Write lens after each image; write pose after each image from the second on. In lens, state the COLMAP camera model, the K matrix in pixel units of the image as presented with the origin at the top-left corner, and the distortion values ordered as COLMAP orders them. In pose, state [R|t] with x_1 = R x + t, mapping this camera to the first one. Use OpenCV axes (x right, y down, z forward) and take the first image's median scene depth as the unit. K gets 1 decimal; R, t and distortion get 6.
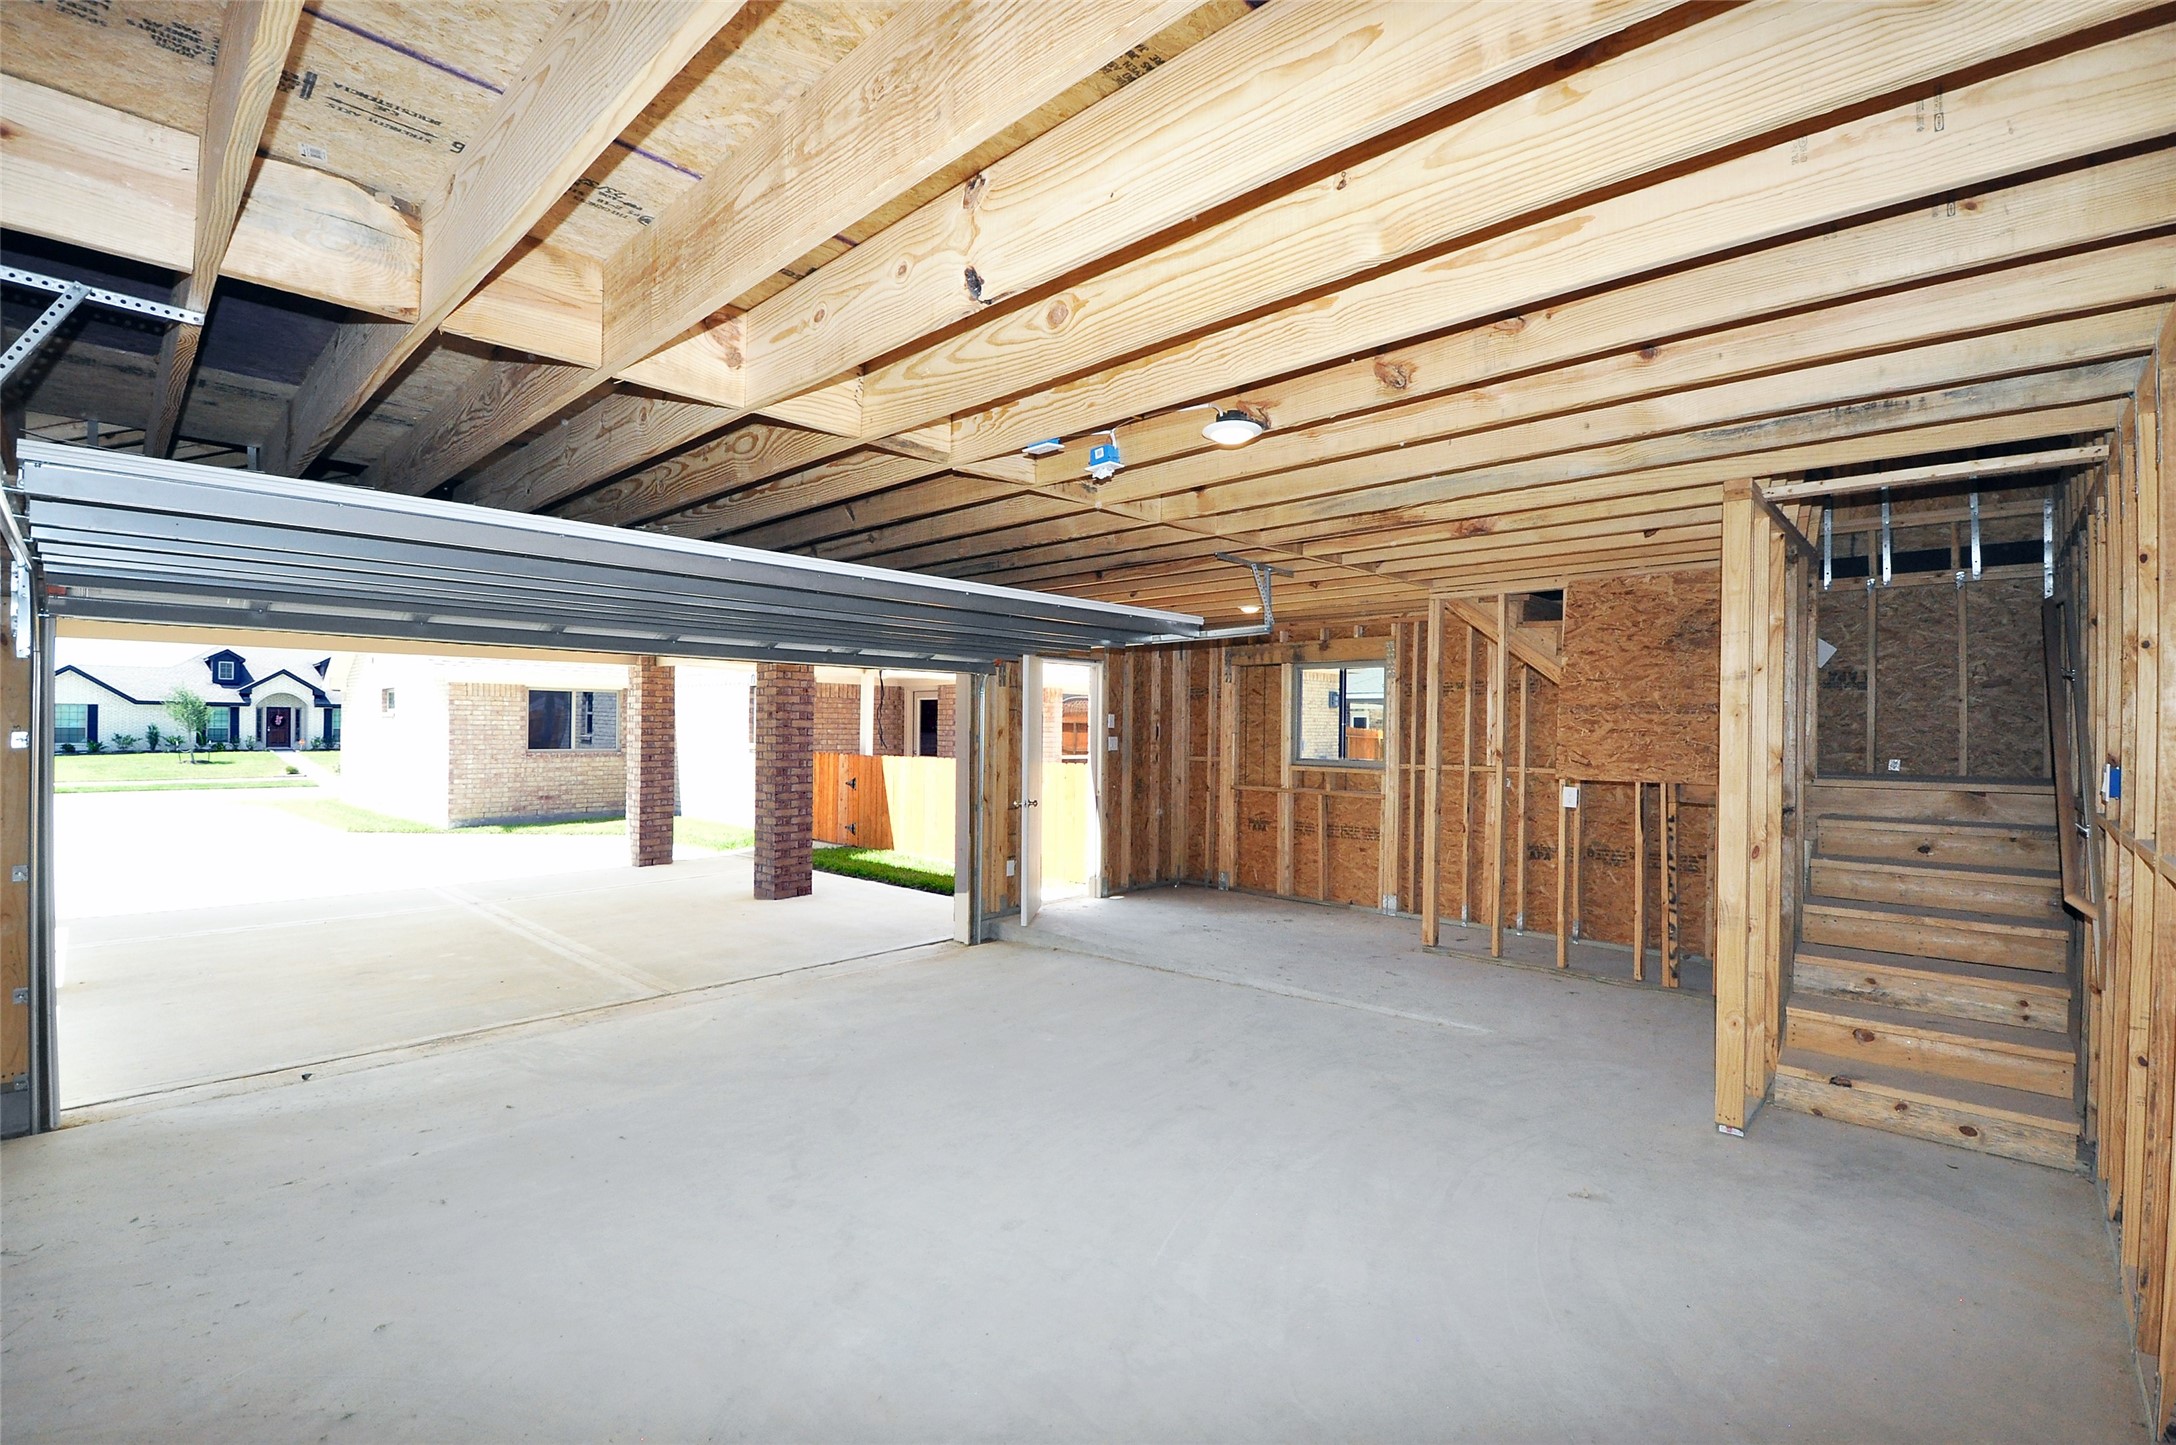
lens RADIAL K [[953.2, 0, 1086.2], [0, 953.2, 725.8], [0, 0, 1]] dist [-0.005092, -0.003690]
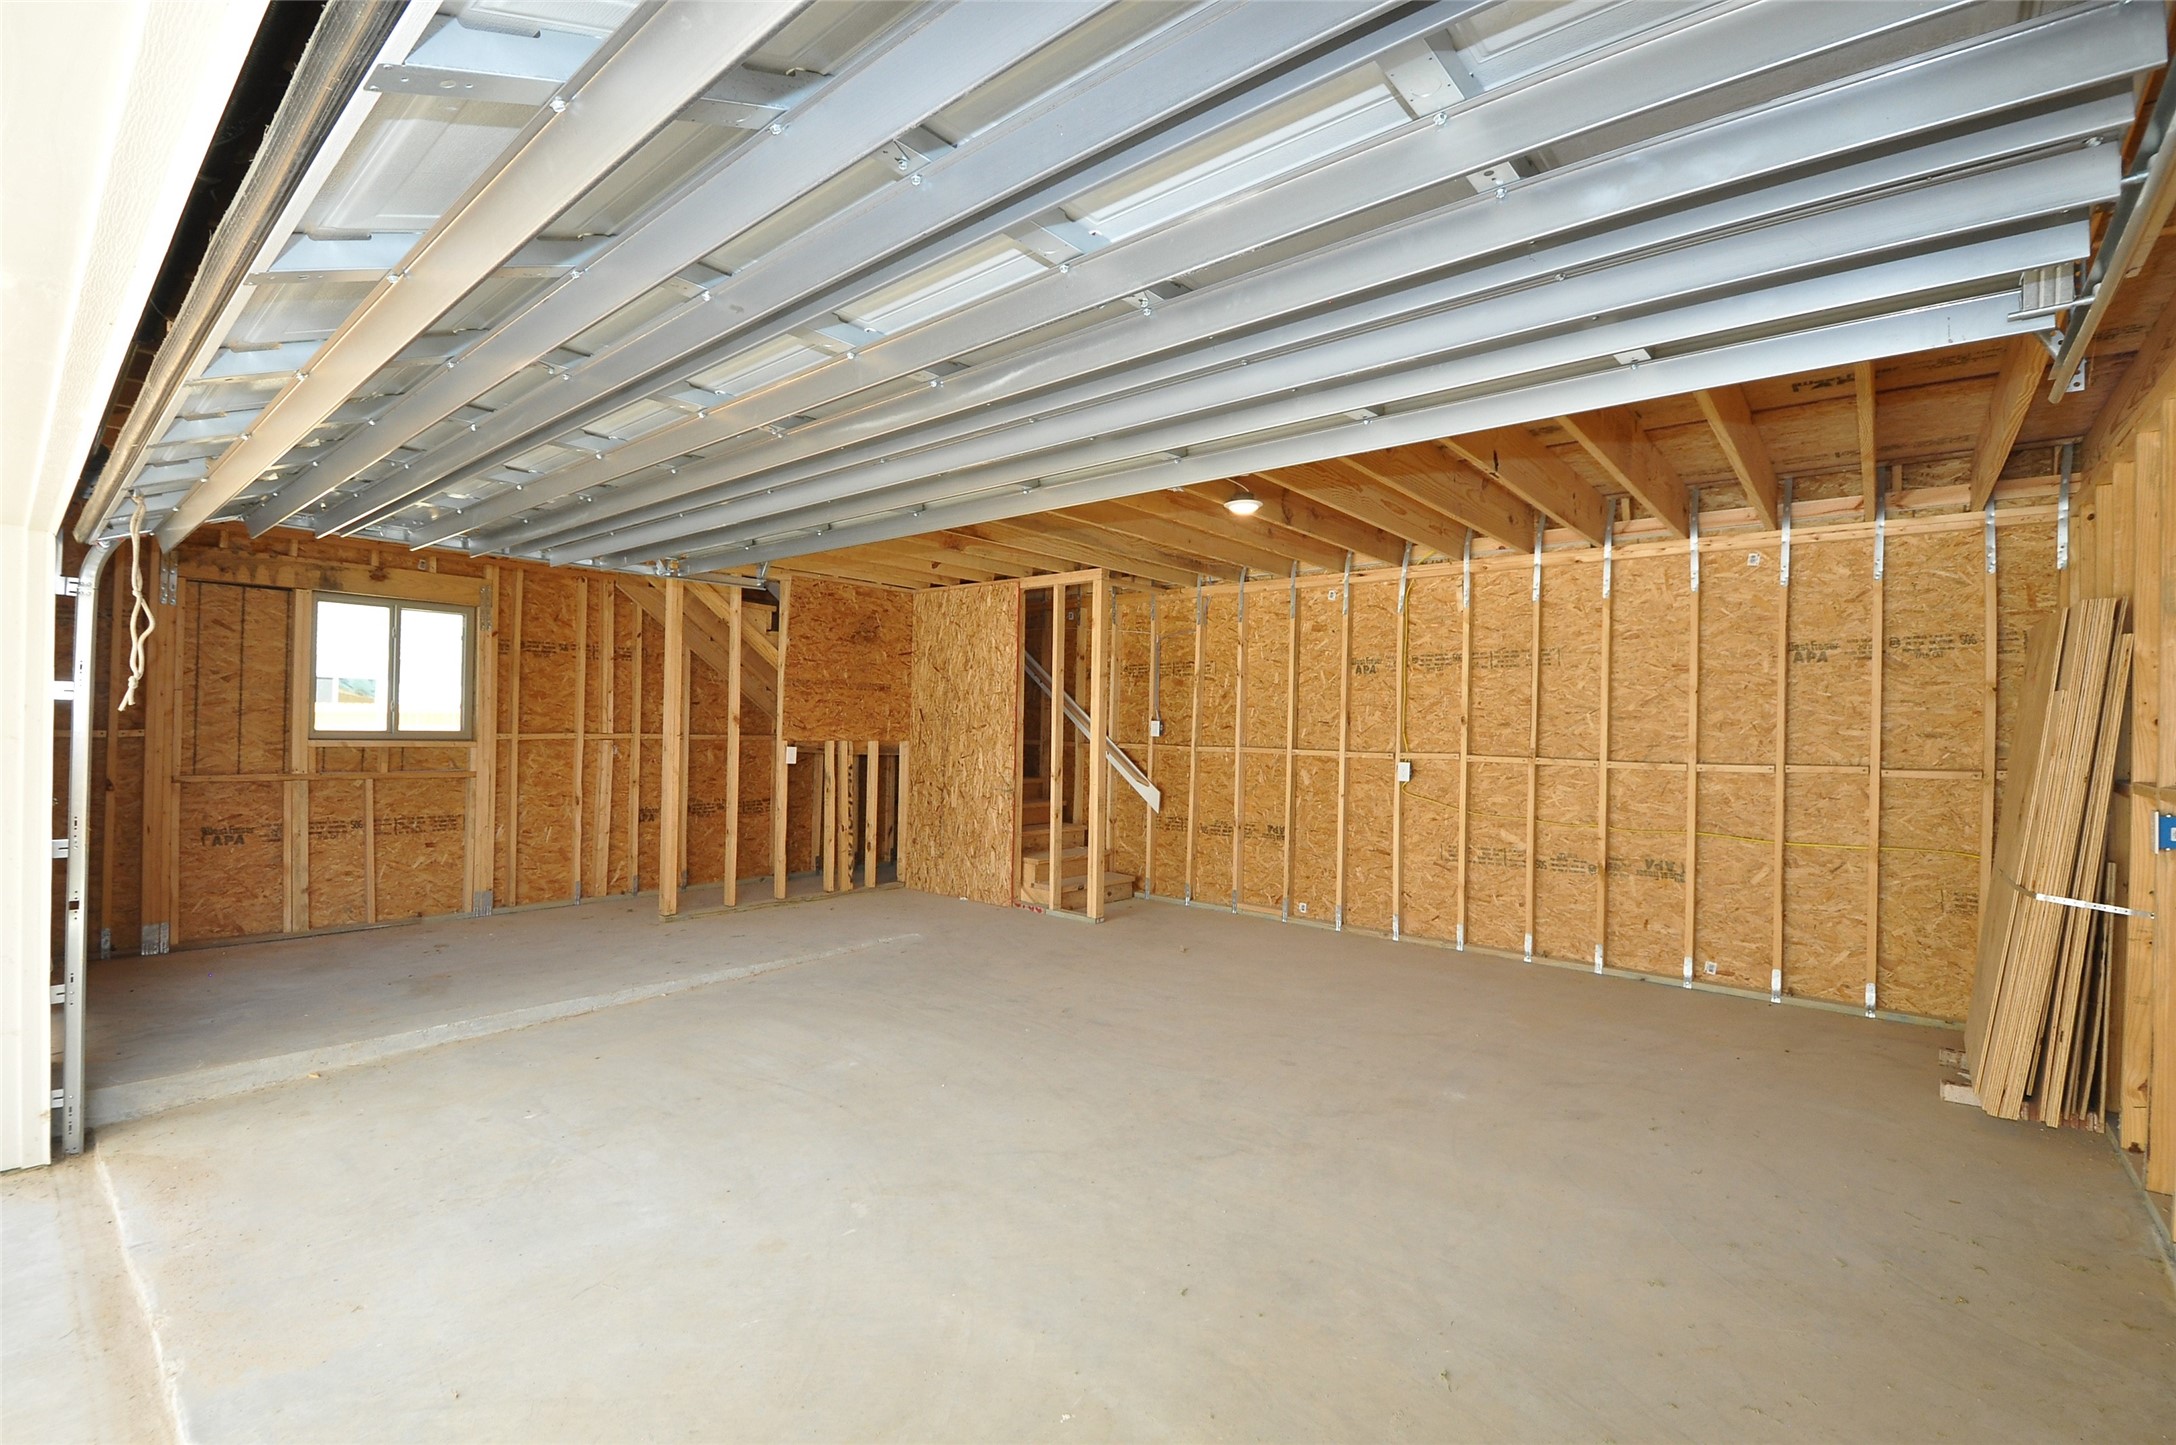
lens RADIAL K [[953.2, 0, 1087.3], [0, 953.2, 728.7], [0, 0, 1]] dist [-0.005092, -0.003690]
pose [[-0.051135, -0.012148, 0.998618, -0.688150], [-0.022187, 0.999693, 0.011025, 0.018739], [-0.998445, -0.021593, -0.051389, 0.664334]]
